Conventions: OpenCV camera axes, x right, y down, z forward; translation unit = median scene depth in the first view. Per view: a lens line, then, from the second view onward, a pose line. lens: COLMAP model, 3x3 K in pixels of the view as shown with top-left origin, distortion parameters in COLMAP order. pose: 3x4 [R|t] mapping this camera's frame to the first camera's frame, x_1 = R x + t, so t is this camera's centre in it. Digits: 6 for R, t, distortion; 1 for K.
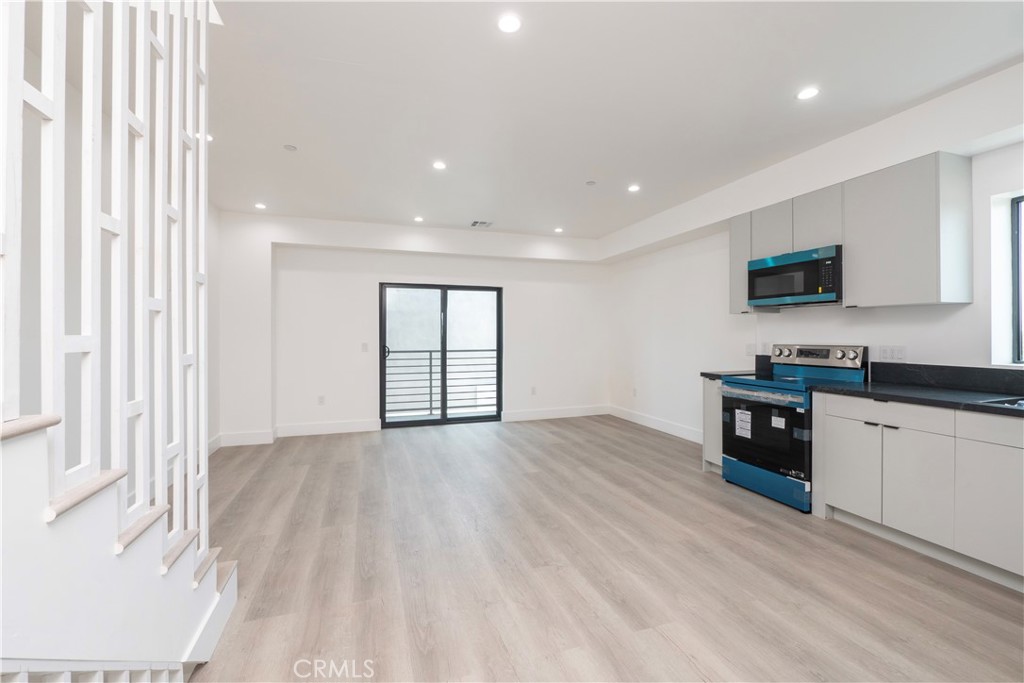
lens RADIAL K [[430.9, 0, 506.9], [0, 430.9, 335.2], [0, 0, 1]] dist [-0.012814, 0.000032]
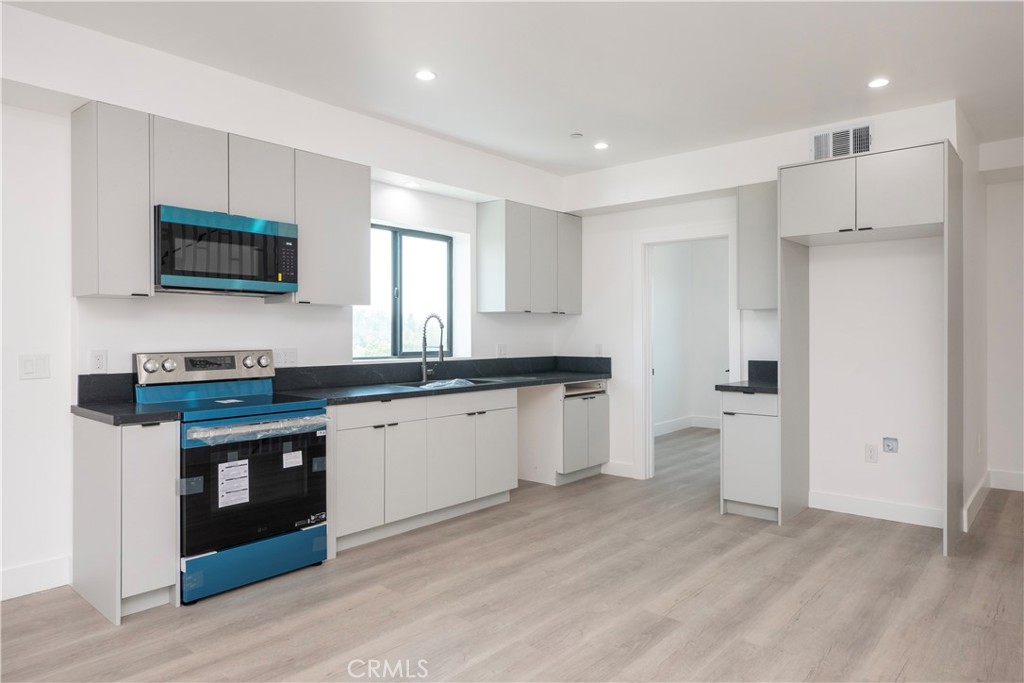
lens RADIAL K [[649.0, 0, 512.0], [0, 649.0, 341.5], [0, 0, 1]] dist [-0.002429, 0.000800]
pose [[-0.522443, -0.005244, 0.852658, -0.433310], [0.004668, 0.999949, 0.009009, 0.000561], [-0.852661, 0.008687, -0.522392, 1.152057]]
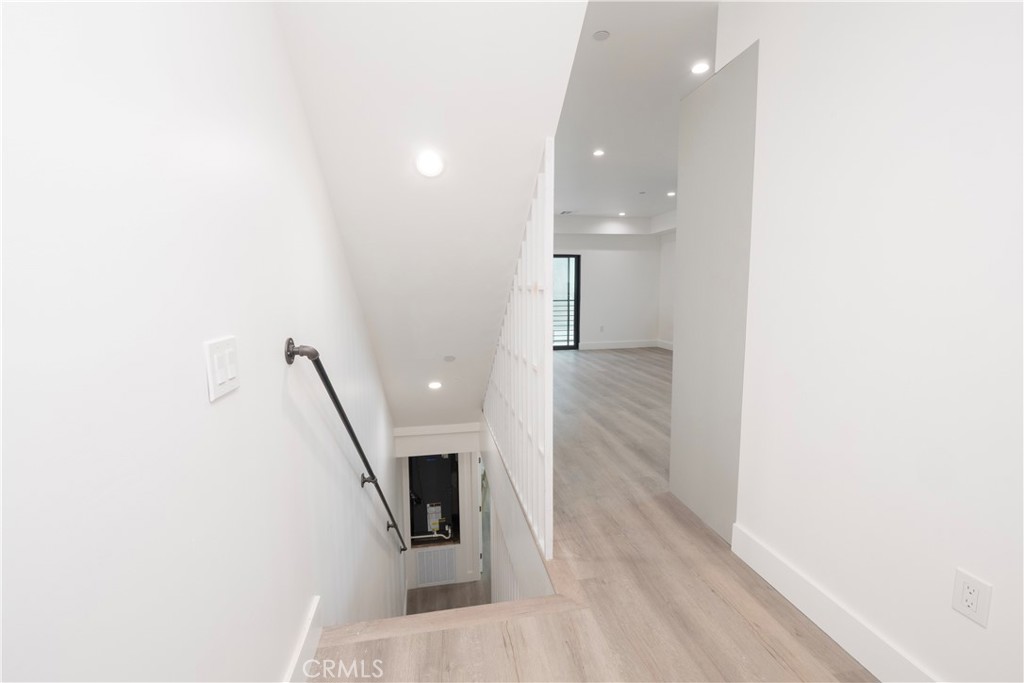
lens RADIAL K [[430.9, 0, 506.9], [0, 430.9, 335.2], [0, 0, 1]] dist [-0.012814, 0.000032]
pose [[0.989712, 0.009382, -0.142767, -0.082852], [0.005788, 0.994405, 0.105474, -0.003439], [0.142958, -0.105215, 0.984120, -0.819824]]
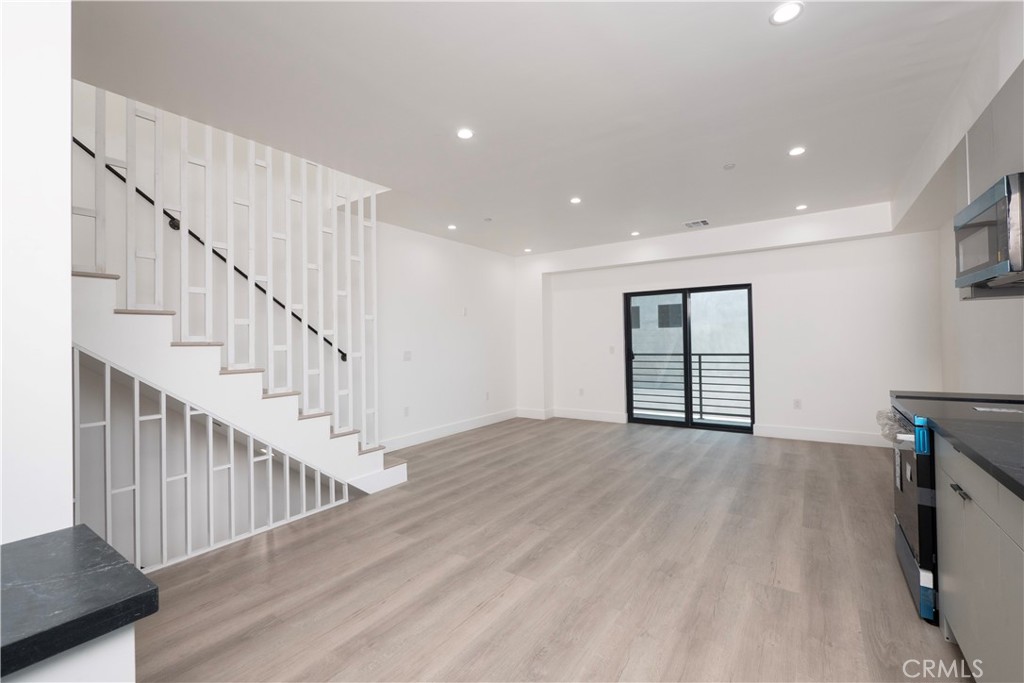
lens RADIAL K [[430.9, 0, 506.9], [0, 430.9, 335.2], [0, 0, 1]] dist [-0.012814, 0.000032]
pose [[0.600763, -0.020225, -0.799171, 0.726747], [0.016085, 0.999783, -0.013210, -0.002940], [0.799265, -0.004919, 0.600958, 0.120646]]
